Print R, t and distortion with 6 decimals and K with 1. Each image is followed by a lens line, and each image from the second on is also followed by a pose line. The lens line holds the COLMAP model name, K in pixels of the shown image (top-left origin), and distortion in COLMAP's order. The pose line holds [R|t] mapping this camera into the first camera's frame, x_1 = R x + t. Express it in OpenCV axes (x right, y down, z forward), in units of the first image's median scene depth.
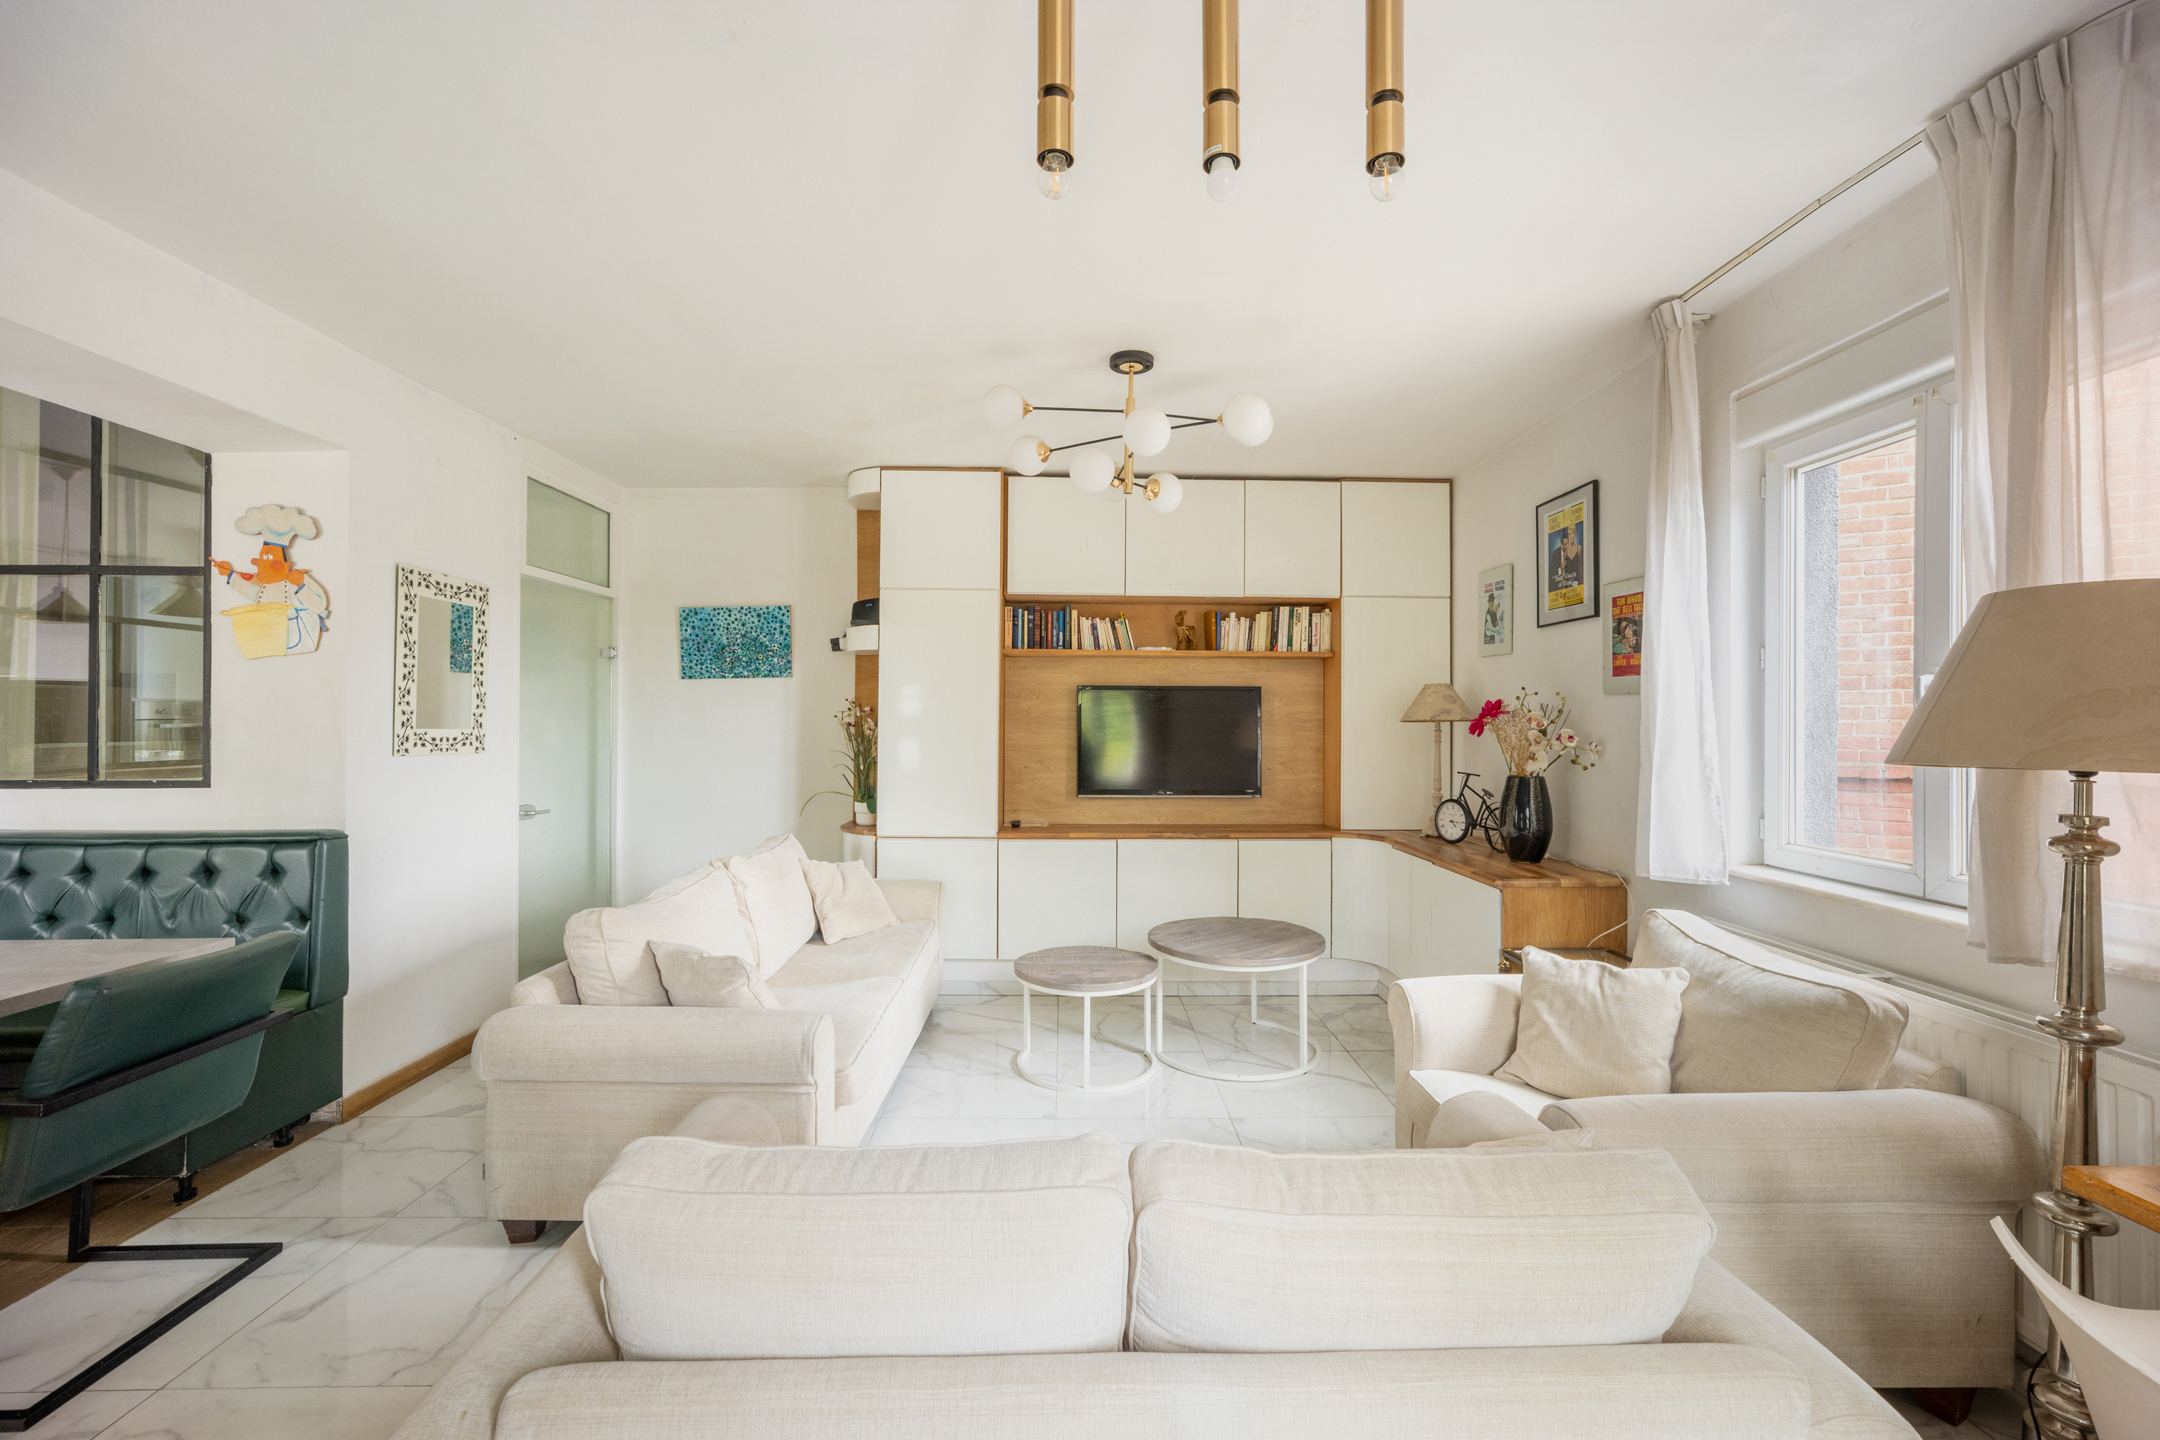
lens RADIAL K [[854.0, 0, 1072.0], [0, 854.0, 719.3], [0, 0, 1]] dist [-0.018638, 0.007511]
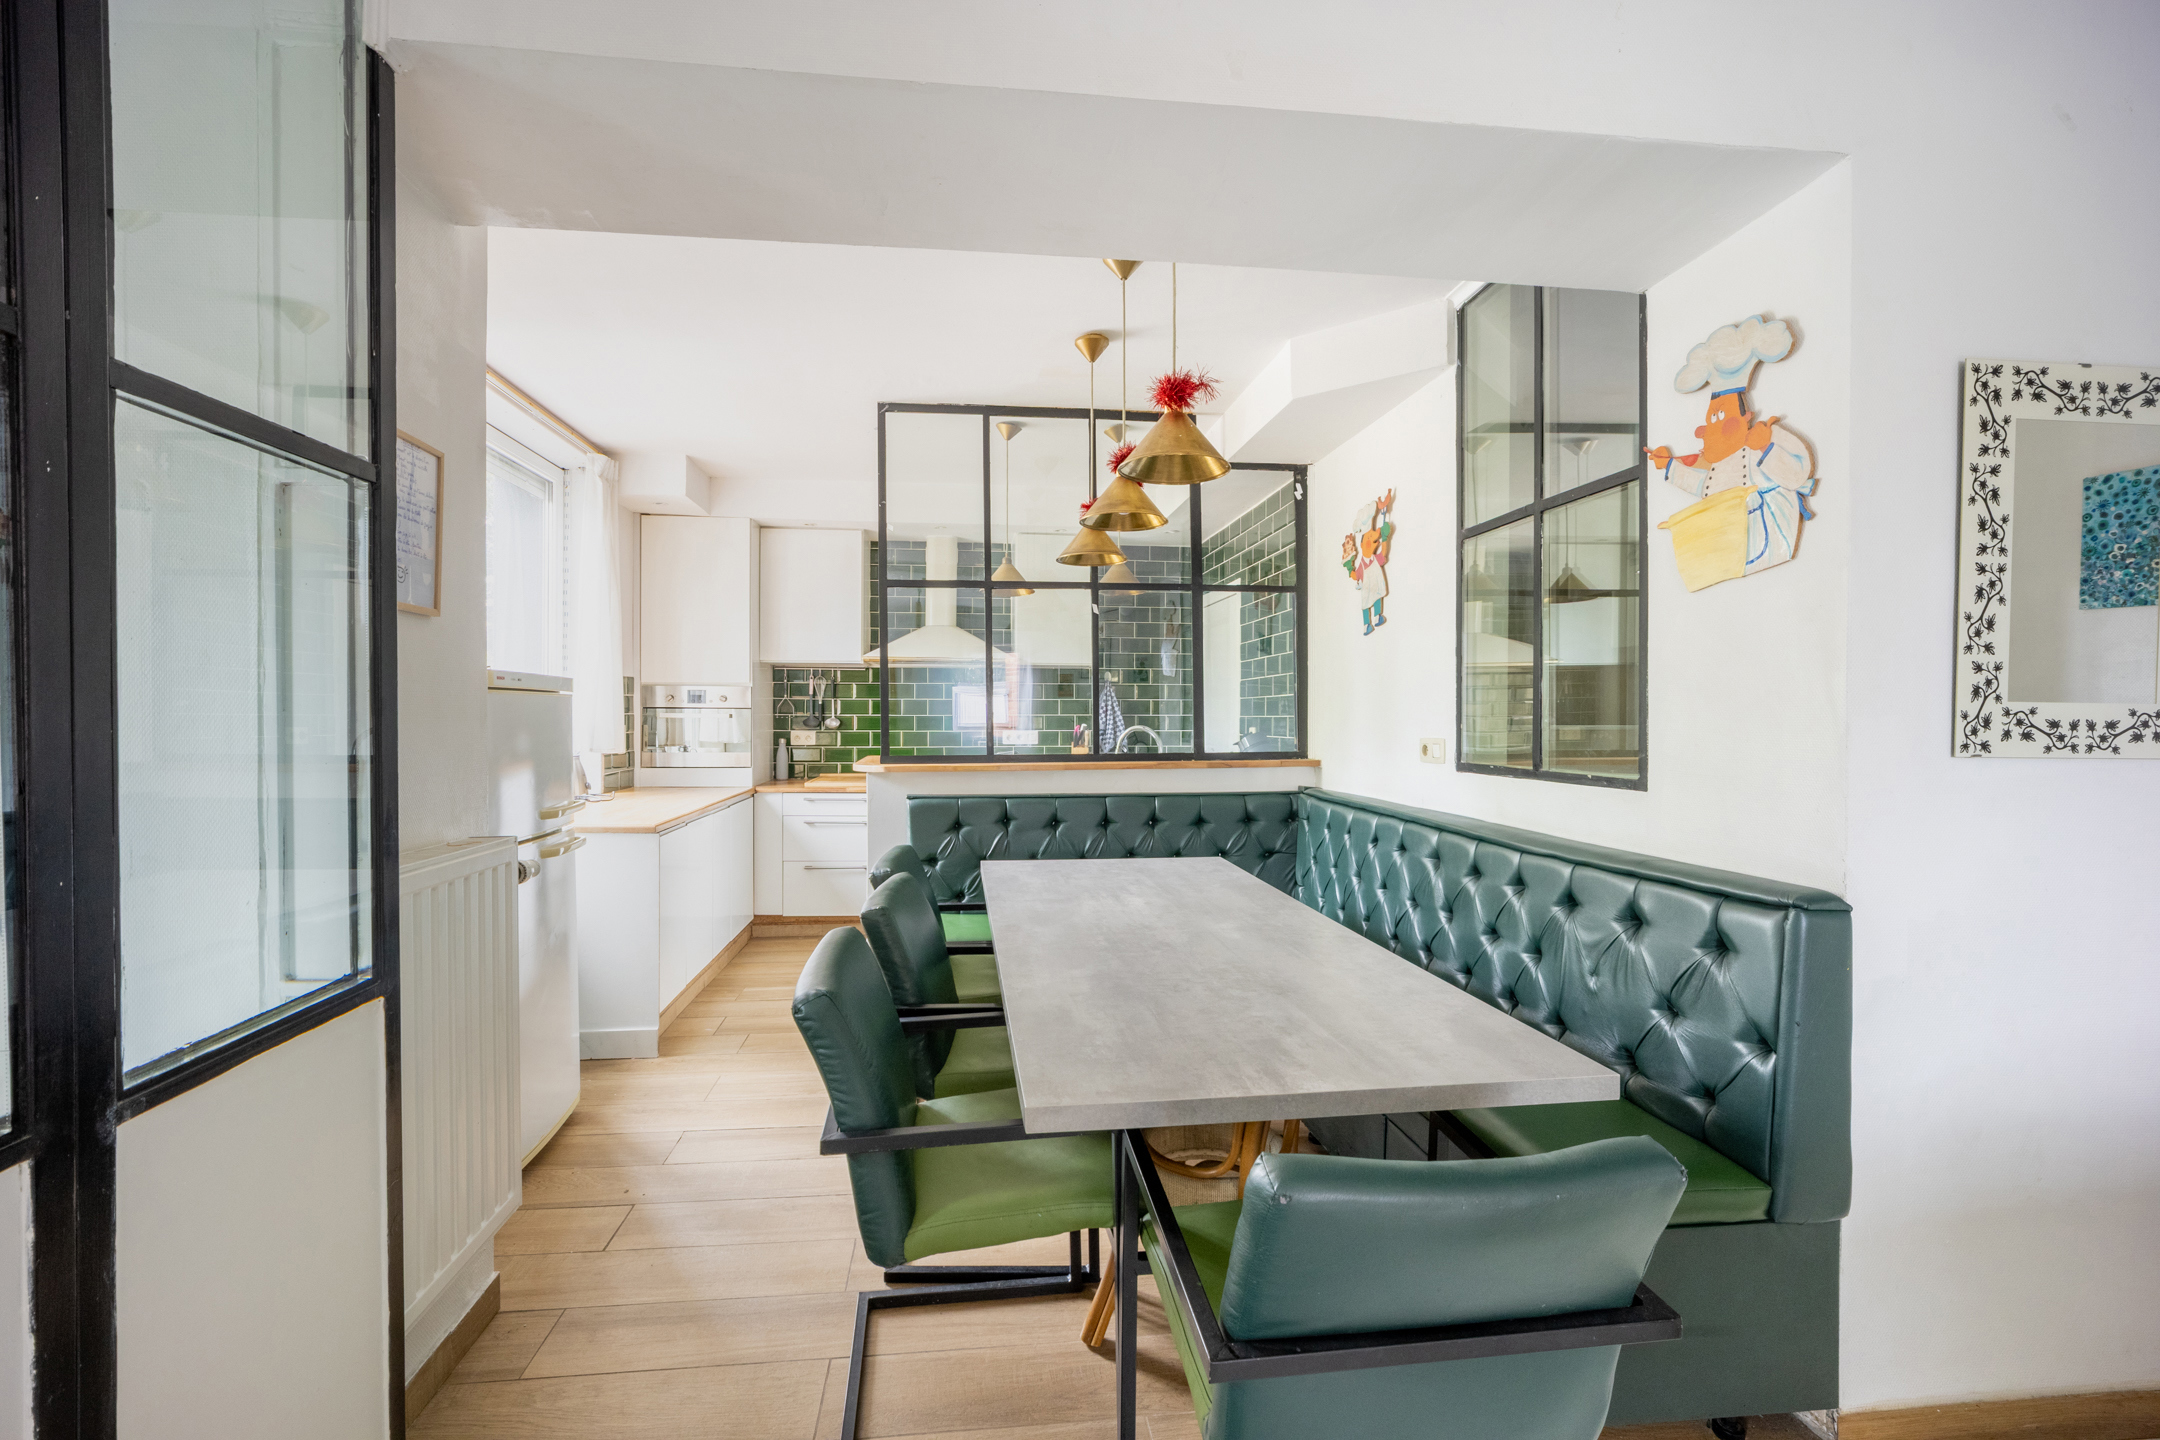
lens RADIAL K [[854.0, 0, 1072.0], [0, 854.0, 719.3], [0, 0, 1]] dist [-0.018638, 0.007511]
pose [[0.076900, 0.002034, -0.997037, -0.353272], [0.002647, 0.999994, 0.002244, 0.019373], [0.997035, -0.002811, 0.076894, 0.452864]]
